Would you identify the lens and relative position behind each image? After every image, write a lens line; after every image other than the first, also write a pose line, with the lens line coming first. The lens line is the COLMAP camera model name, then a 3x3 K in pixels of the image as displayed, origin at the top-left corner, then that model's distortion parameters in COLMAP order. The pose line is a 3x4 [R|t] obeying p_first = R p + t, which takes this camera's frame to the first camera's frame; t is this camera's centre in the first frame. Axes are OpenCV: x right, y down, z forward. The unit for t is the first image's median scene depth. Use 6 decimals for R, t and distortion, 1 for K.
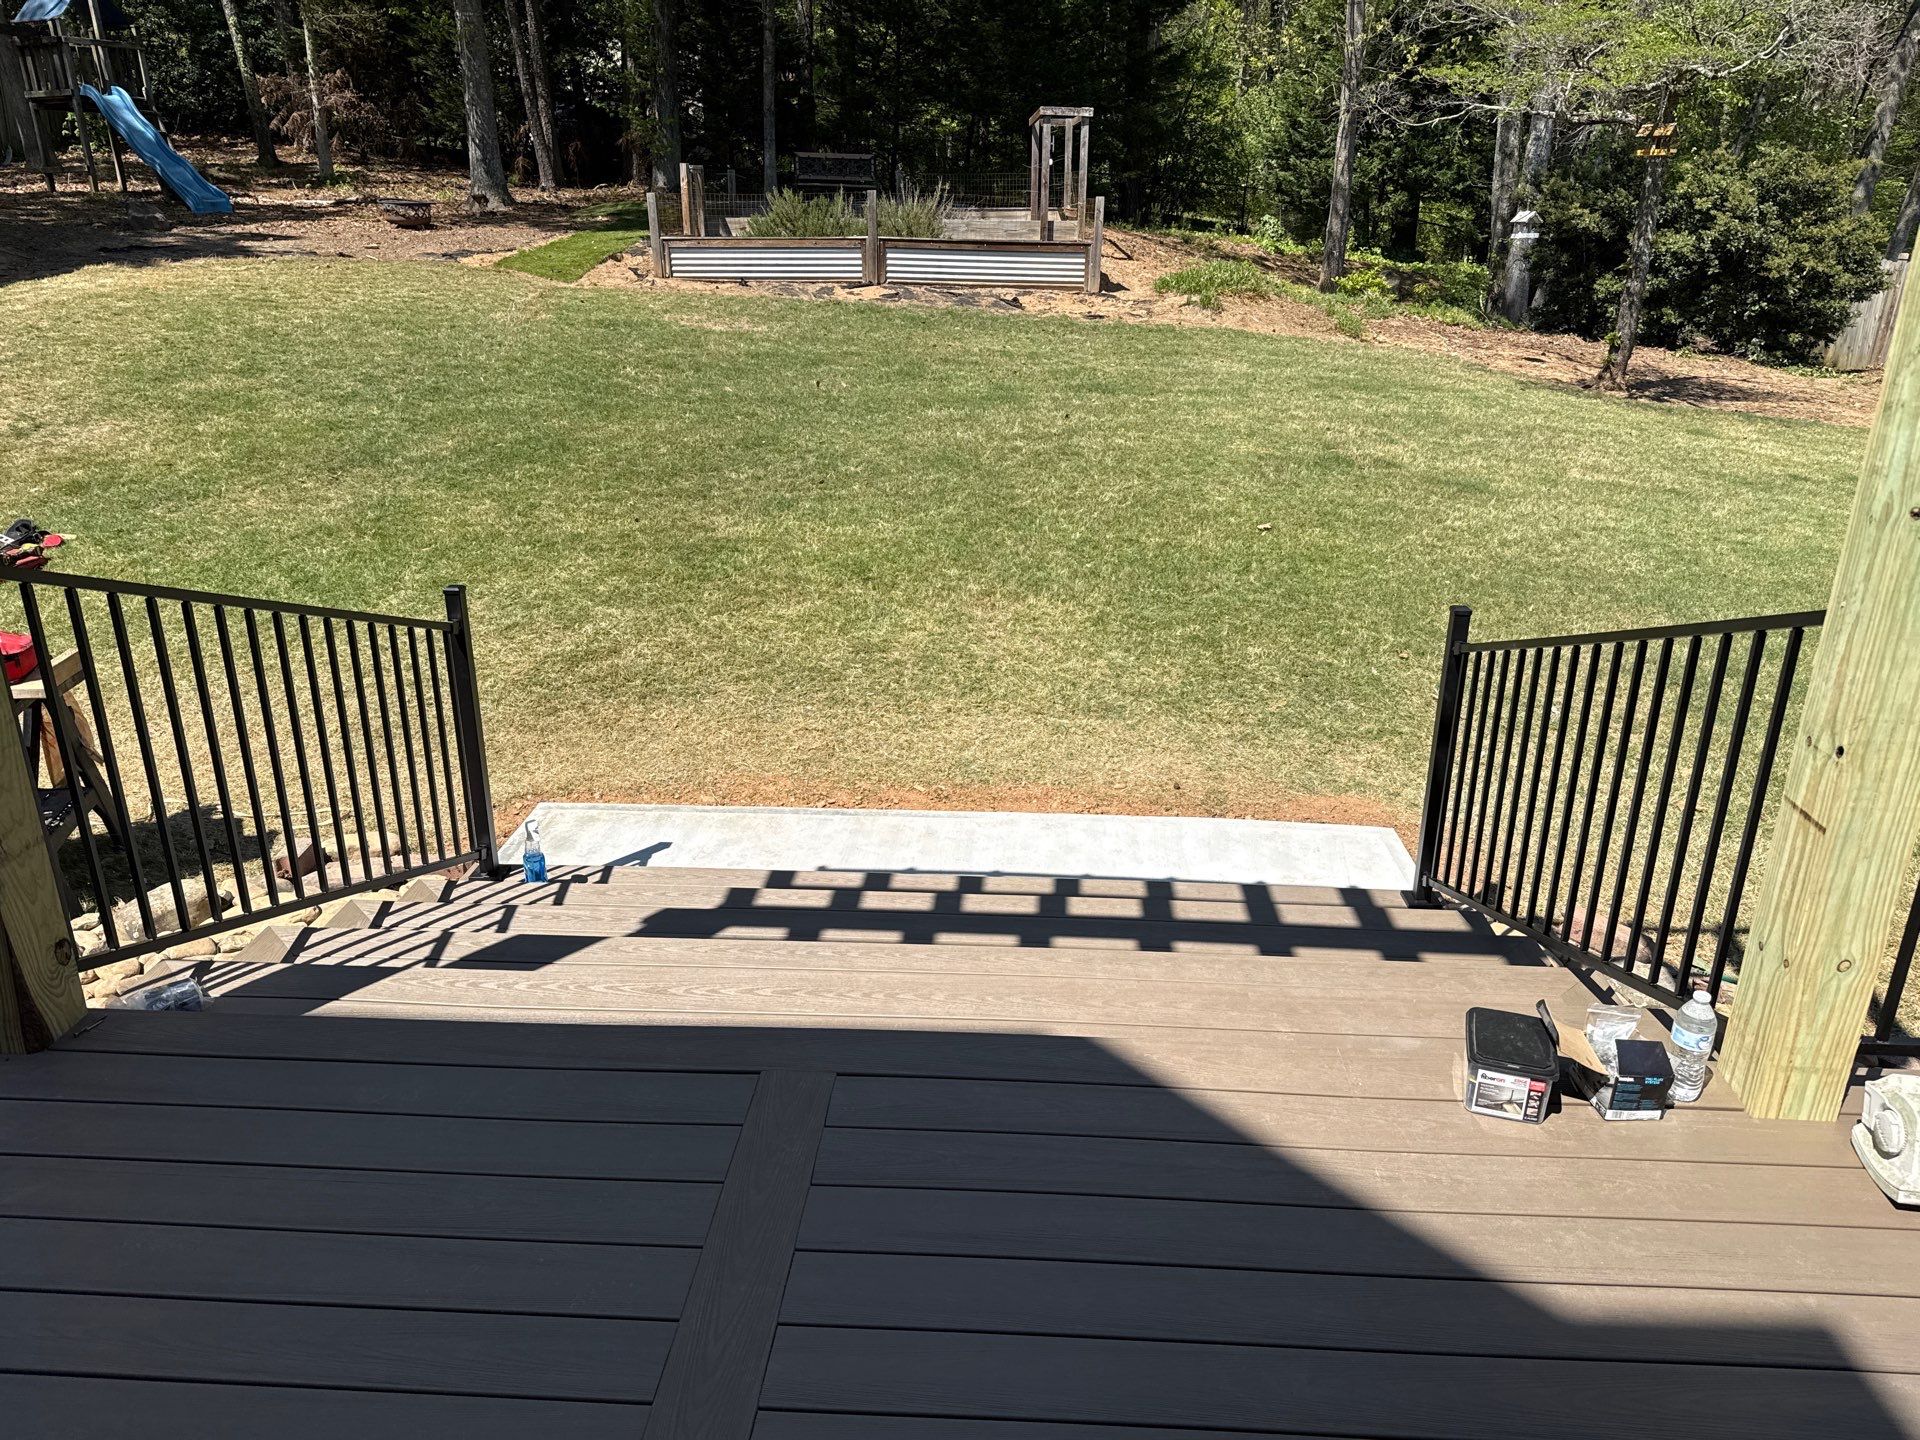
lens RADIAL K [[1343.1, 0, 961.3], [0, 1343.1, 747.1], [0, 0, 1]] dist [0.069349, -0.100221]
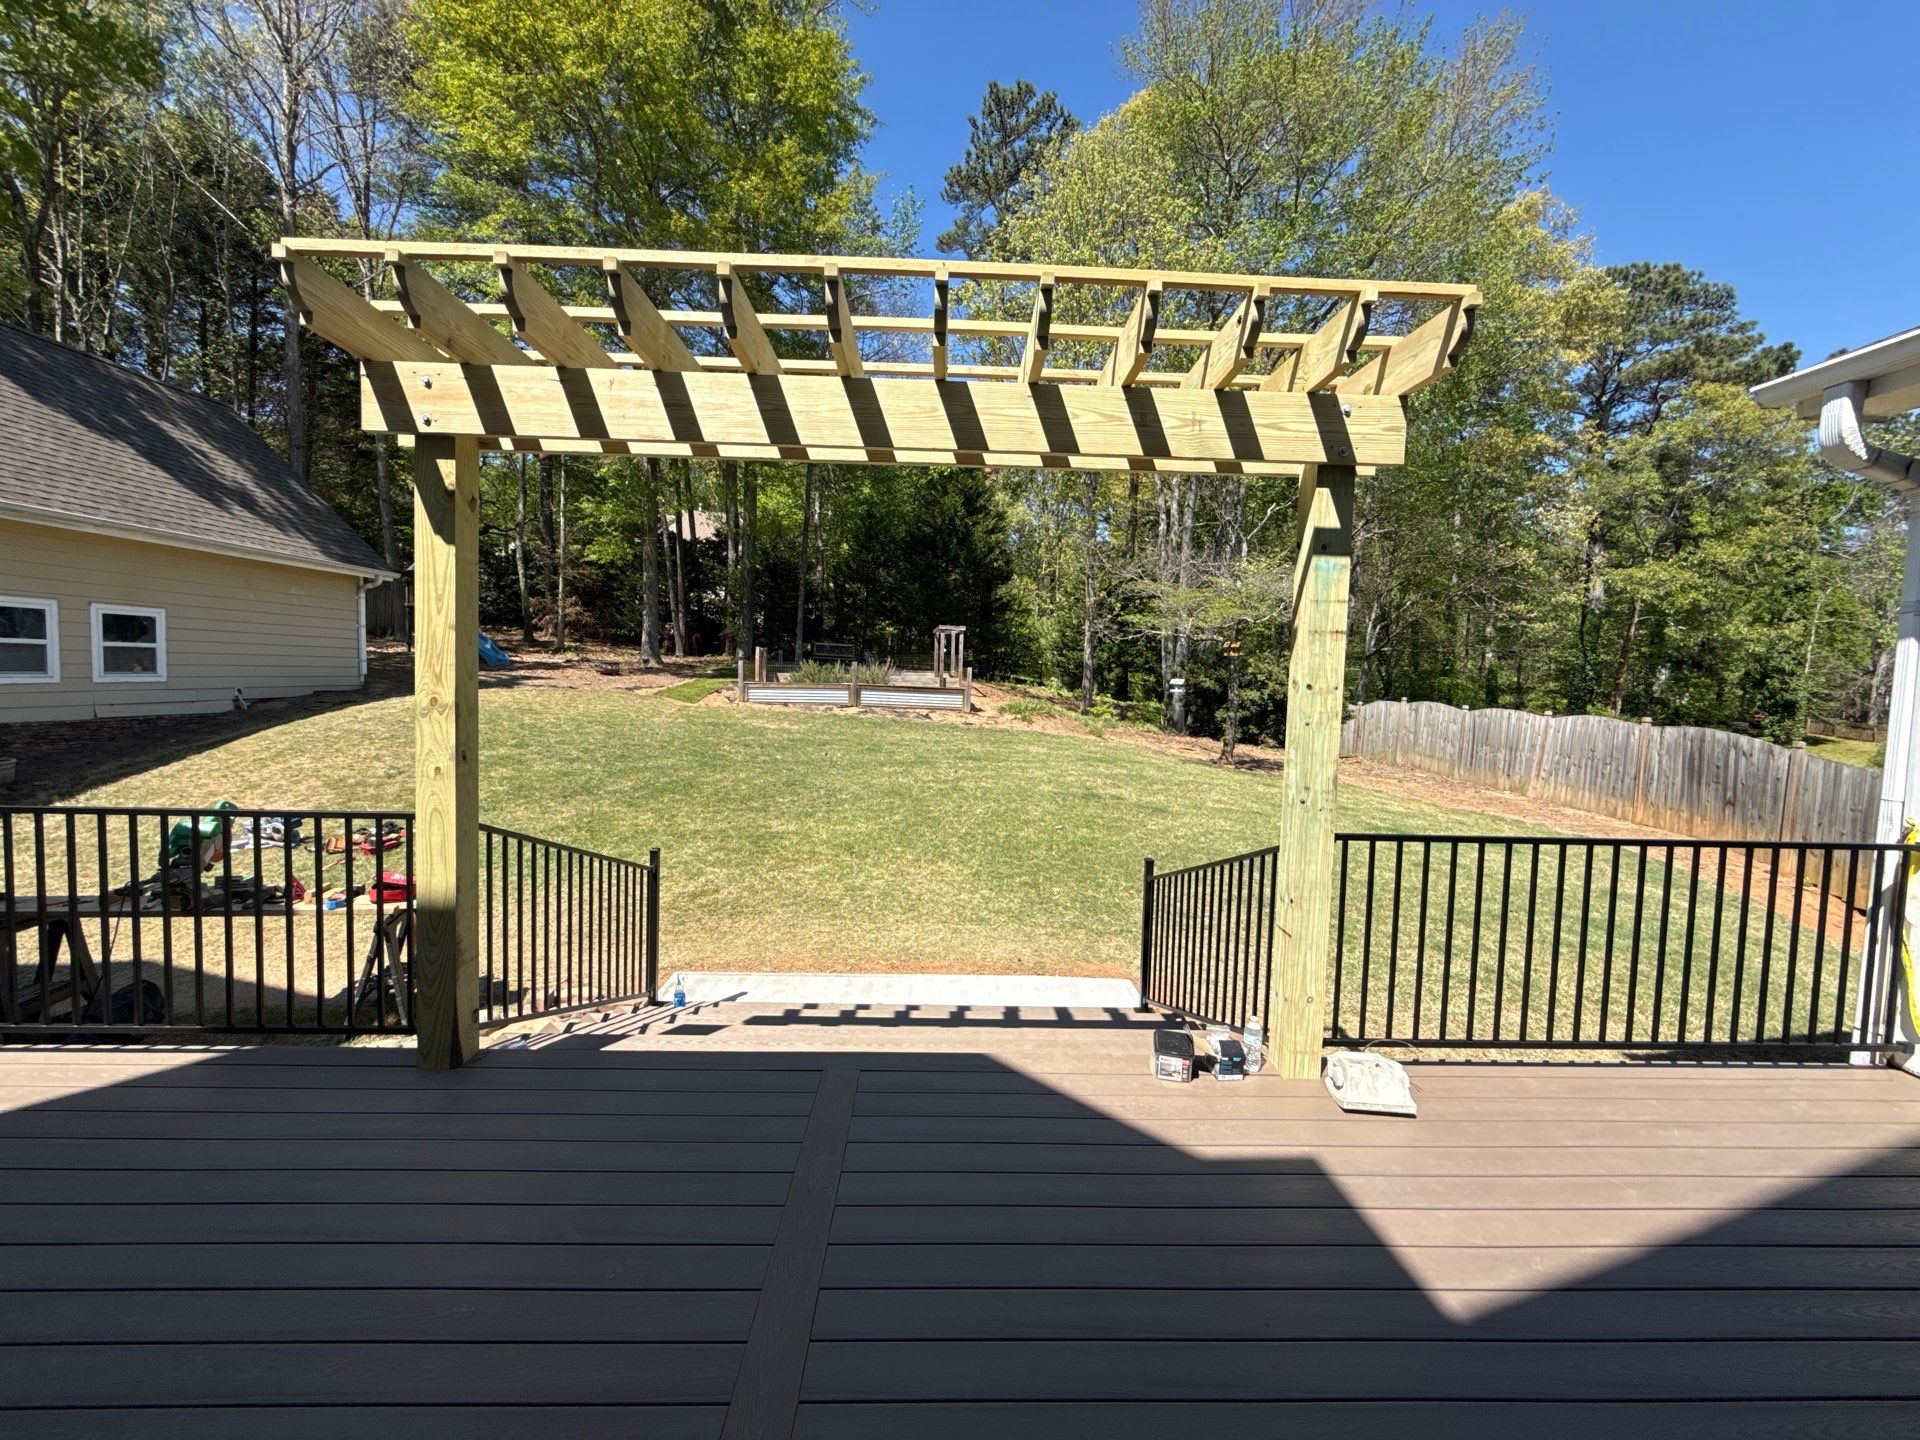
lens RADIAL K [[768.4, 0, 959.8], [0, 768.4, 718.3], [0, 0, 1]] dist [-0.001261, -0.000090]
pose [[0.996139, 0.016914, 0.086150, -0.008390], [0.010615, 0.950864, -0.309428, 0.015245], [-0.087150, 0.309148, 0.947012, -0.047474]]
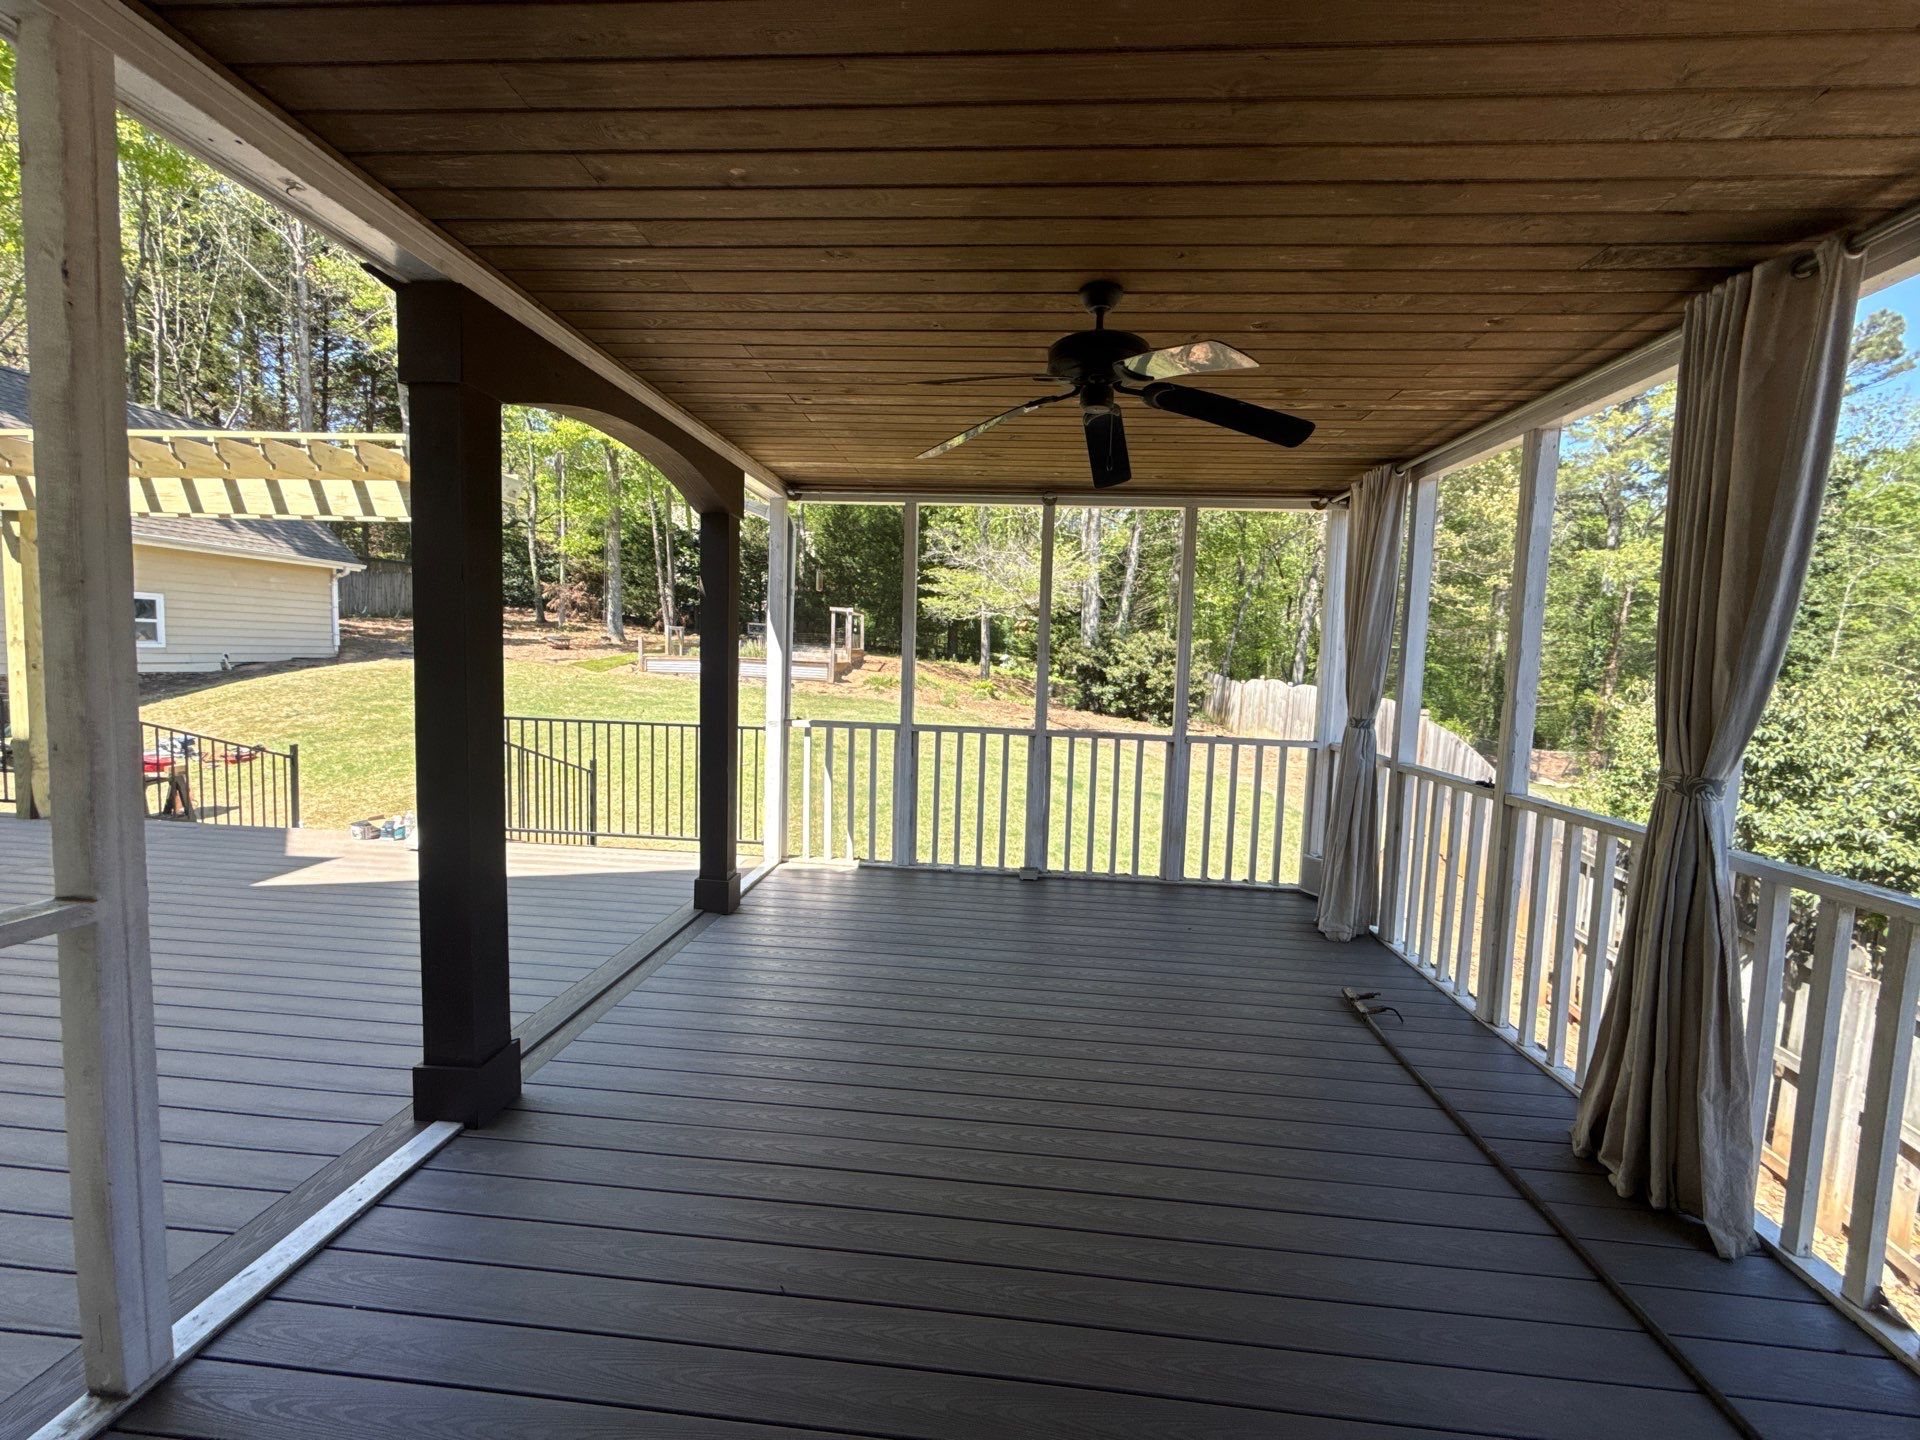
lens RADIAL K [[768.4, 0, 959.8], [0, 768.4, 718.3], [0, 0, 1]] dist [-0.001261, -0.000090]
pose [[0.999112, 0.032521, -0.026774, 0.351339], [-0.038859, 0.956907, -0.287782, 0.079275], [0.016261, 0.288567, 0.957322, -0.203151]]
